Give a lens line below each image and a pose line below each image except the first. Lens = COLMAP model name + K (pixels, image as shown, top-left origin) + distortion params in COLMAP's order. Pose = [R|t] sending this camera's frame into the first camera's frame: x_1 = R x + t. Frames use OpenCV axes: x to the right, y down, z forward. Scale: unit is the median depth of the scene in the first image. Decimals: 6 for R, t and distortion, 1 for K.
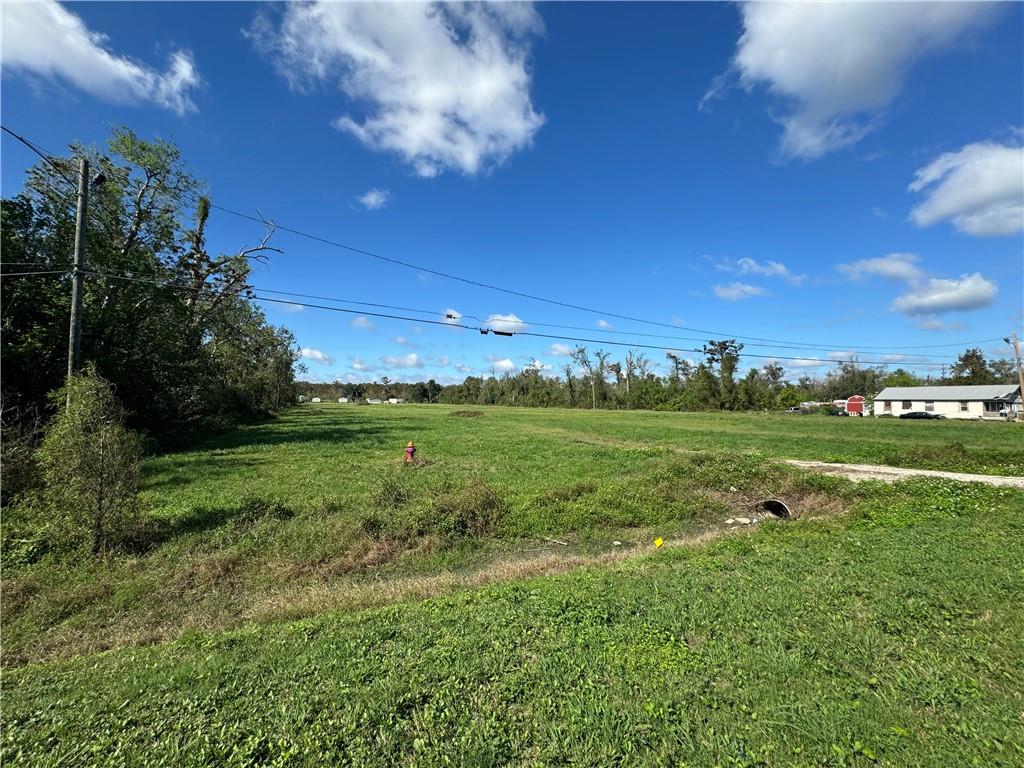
lens RADIAL K [[414.9, 0, 512.0], [0, 414.9, 384.0], [0, 0, 1]] dist [0.000483, 0.000150]
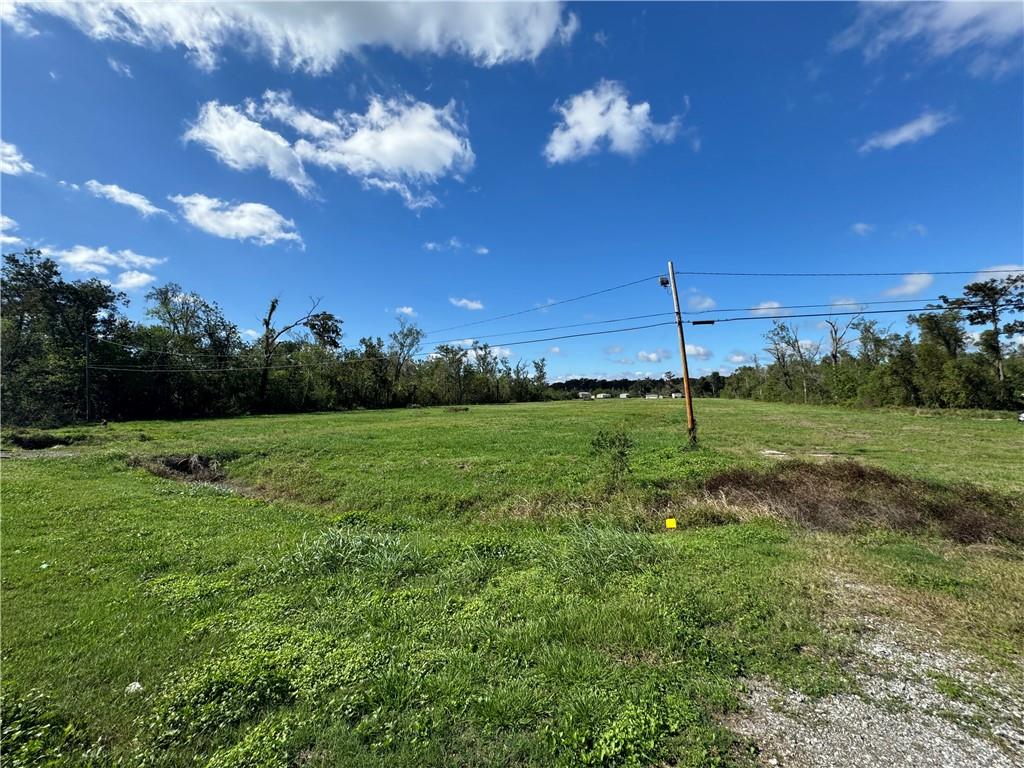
lens RADIAL K [[408.9, 0, 512.1], [0, 408.9, 386.0], [0, 0, 1]] dist [-0.000987, -0.000306]
pose [[0.672750, -0.032039, -0.739176, 0.410218], [0.045425, 0.998966, -0.001957, 0.005595], [0.738475, -0.032260, 0.673509, 0.142336]]
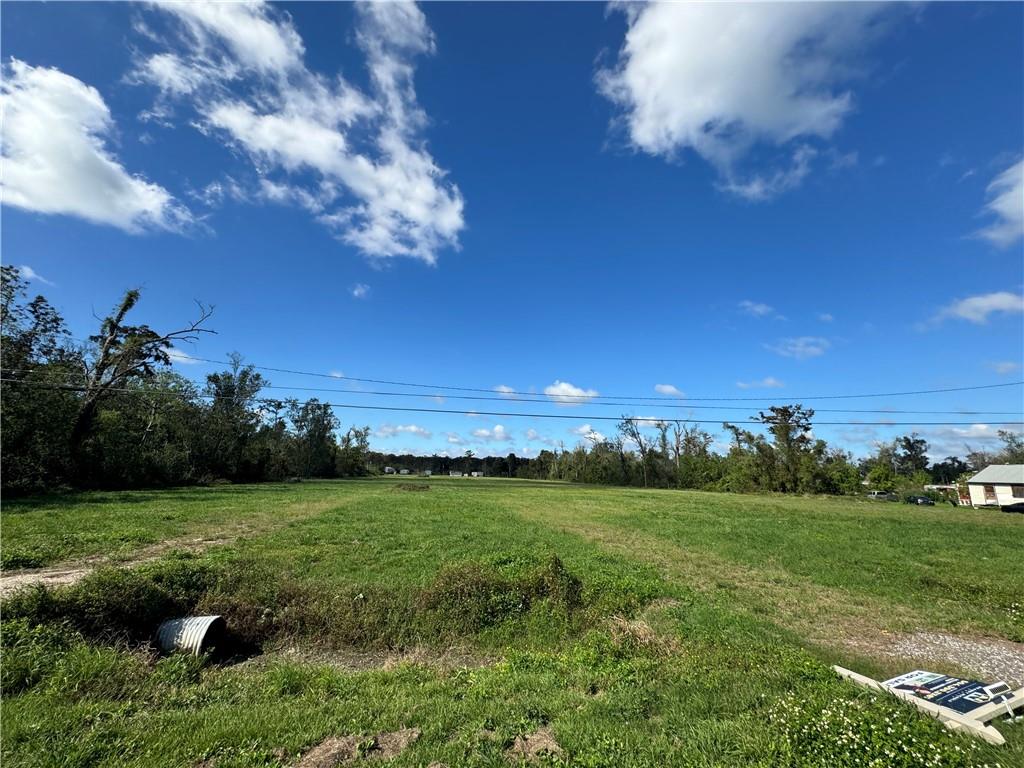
lens RADIAL K [[409.6, 0, 512.0], [0, 409.6, 384.0], [0, 0, 1]] dist [-0.001700, -0.000276]
pose [[0.965583, -0.037563, -0.257367, 0.165449], [-0.009129, 0.984012, -0.177870, 0.002142], [0.259934, 0.174098, 0.949802, 0.061896]]
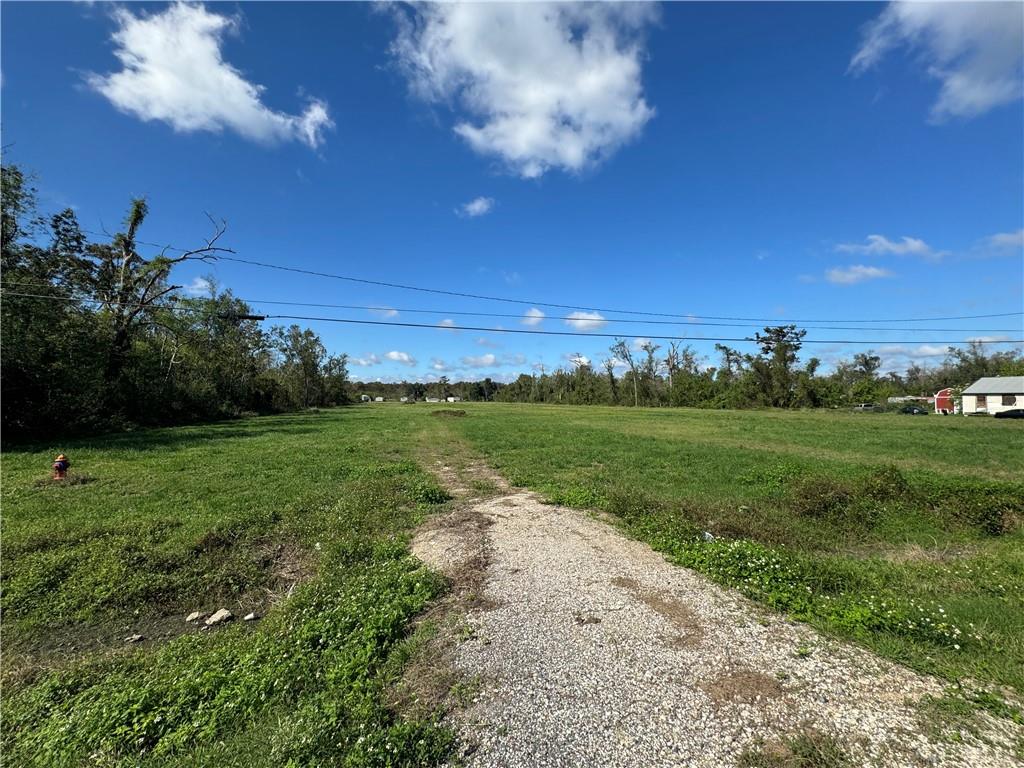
lens RADIAL K [[414.9, 0, 512.0], [0, 414.9, 384.0], [0, 0, 1]] dist [0.000483, 0.000150]
pose [[0.984933, -0.015032, -0.172282, 0.090521], [0.015994, 0.999863, 0.004197, 0.001579], [0.172195, -0.006889, 0.985039, 0.043916]]
